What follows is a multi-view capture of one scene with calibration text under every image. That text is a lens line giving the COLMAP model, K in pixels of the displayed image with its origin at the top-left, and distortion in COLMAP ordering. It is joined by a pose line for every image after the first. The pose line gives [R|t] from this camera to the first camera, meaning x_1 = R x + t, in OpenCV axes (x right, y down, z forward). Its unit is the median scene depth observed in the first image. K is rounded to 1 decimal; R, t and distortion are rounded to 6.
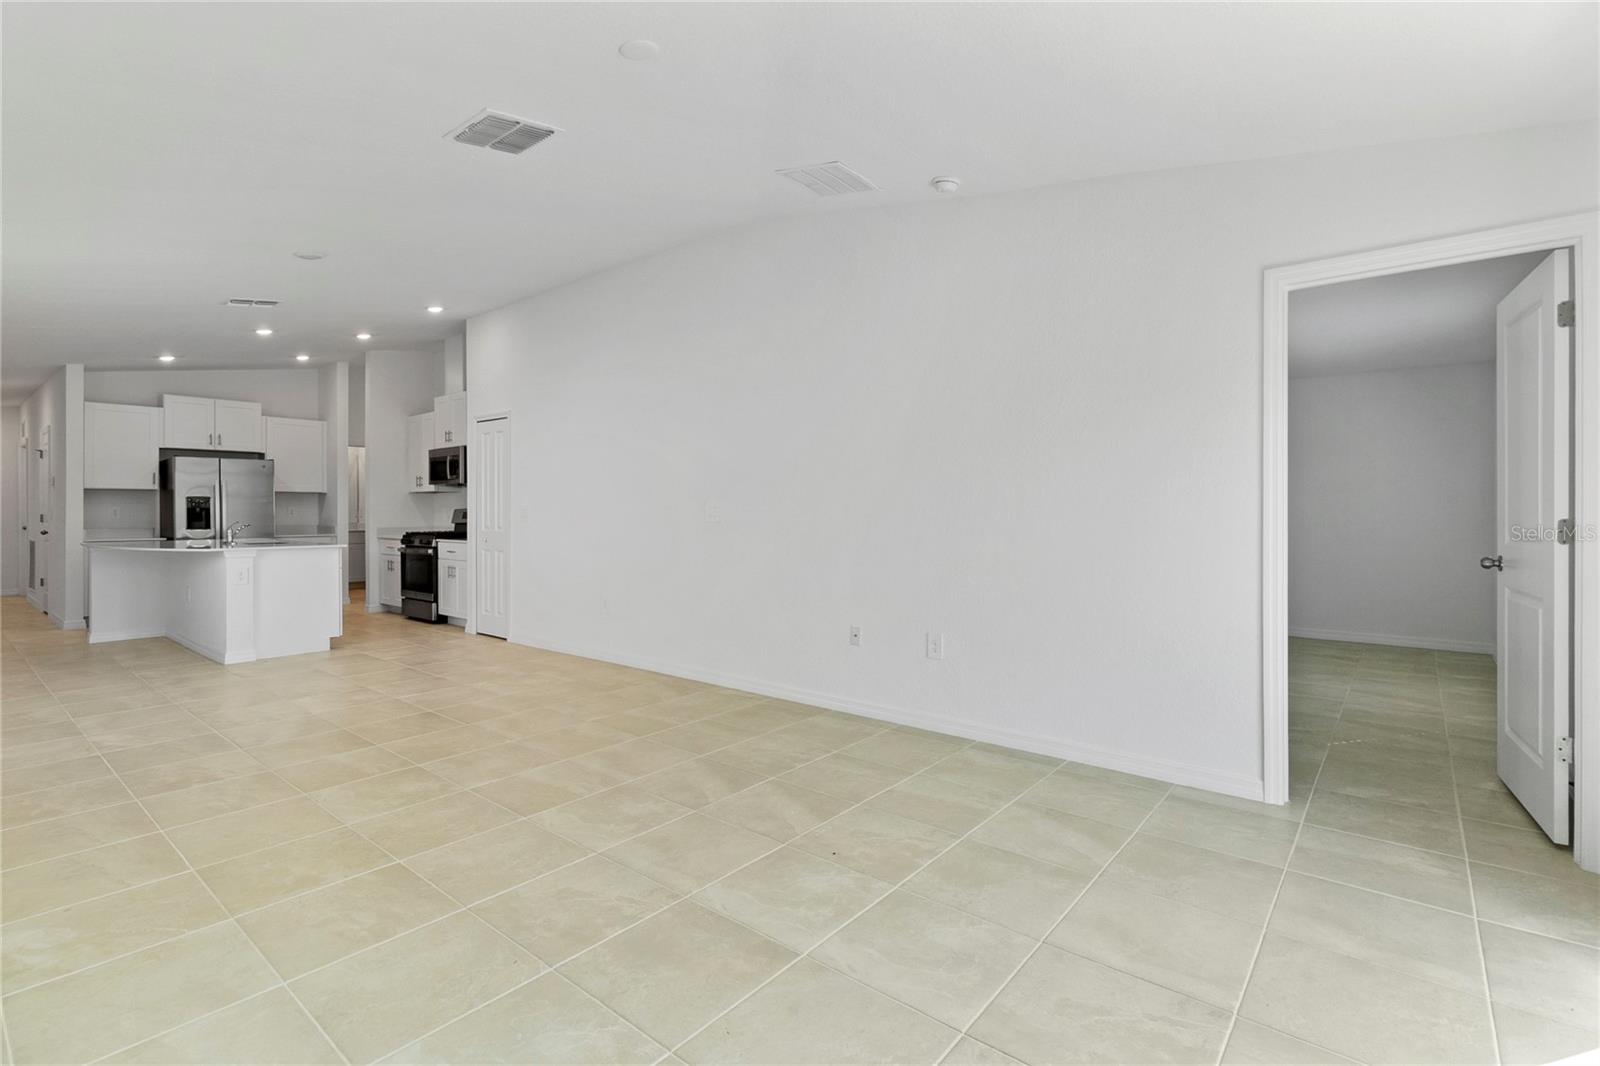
lens RADIAL K [[741.5, 0, 792.6], [0, 741.5, 515.3], [0, 0, 1]] dist [0.002192, 0.000221]
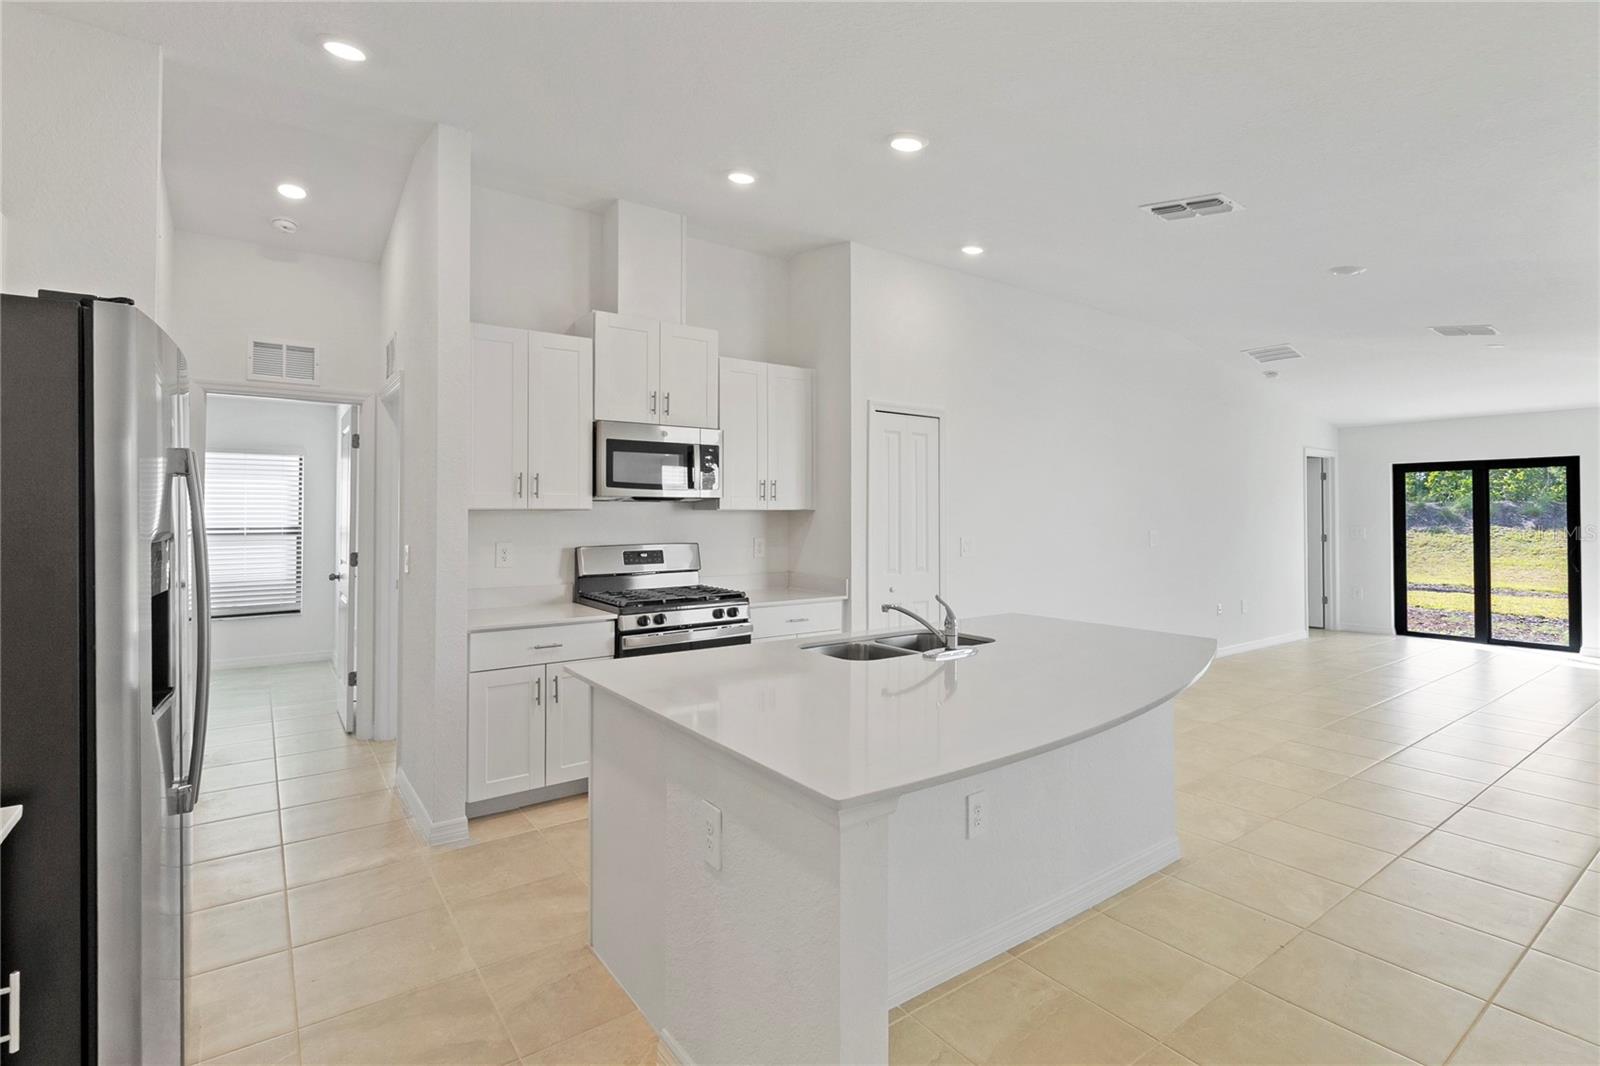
lens RADIAL K [[741.5, 0, 792.6], [0, 741.5, 515.3], [0, 0, 1]] dist [0.002192, 0.000221]
pose [[0.255593, -0.000076, 0.966784, -0.942188], [0.002636, 0.999996, -0.000618, -0.029350], [-0.966781, 0.002706, 0.255592, 0.788790]]
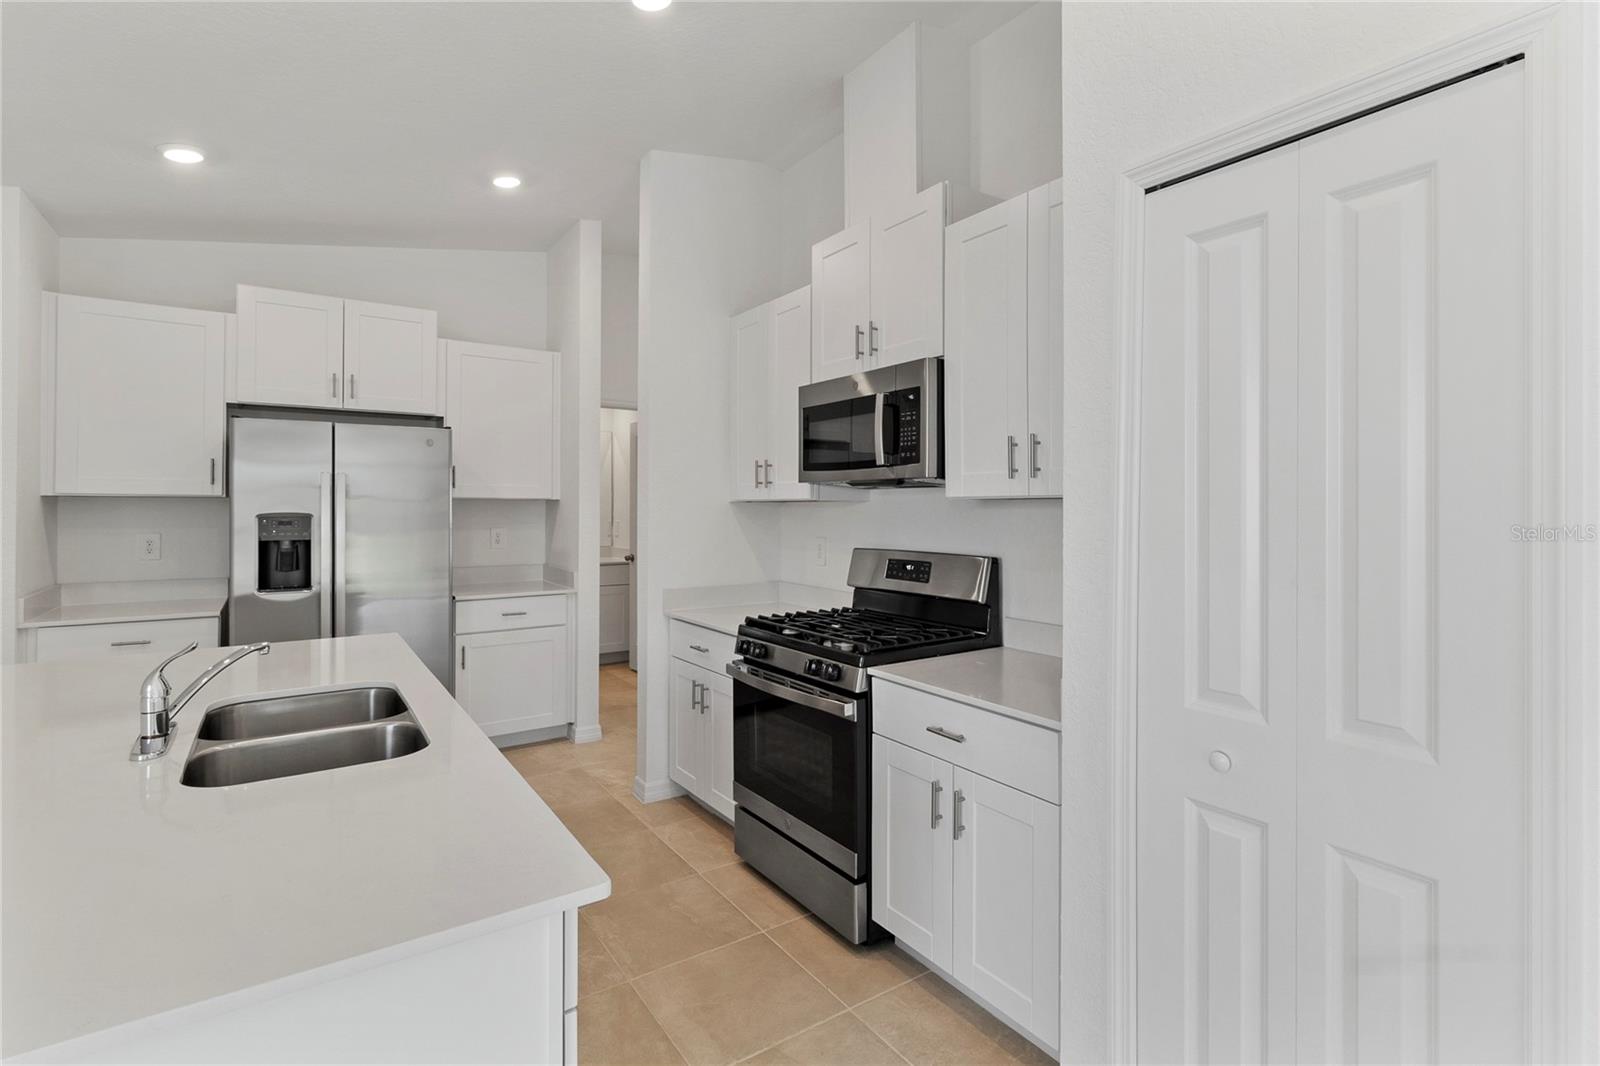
lens RADIAL K [[748.7, 0, 798.2], [0, 748.7, 493.9], [0, 0, 1]] dist [0.002253, 0.000094]
pose [[0.962243, -0.001410, -0.272187, -0.403252], [-0.004555, 0.999763, -0.021280, -0.028554], [0.272153, 0.021716, 0.962009, 0.668304]]
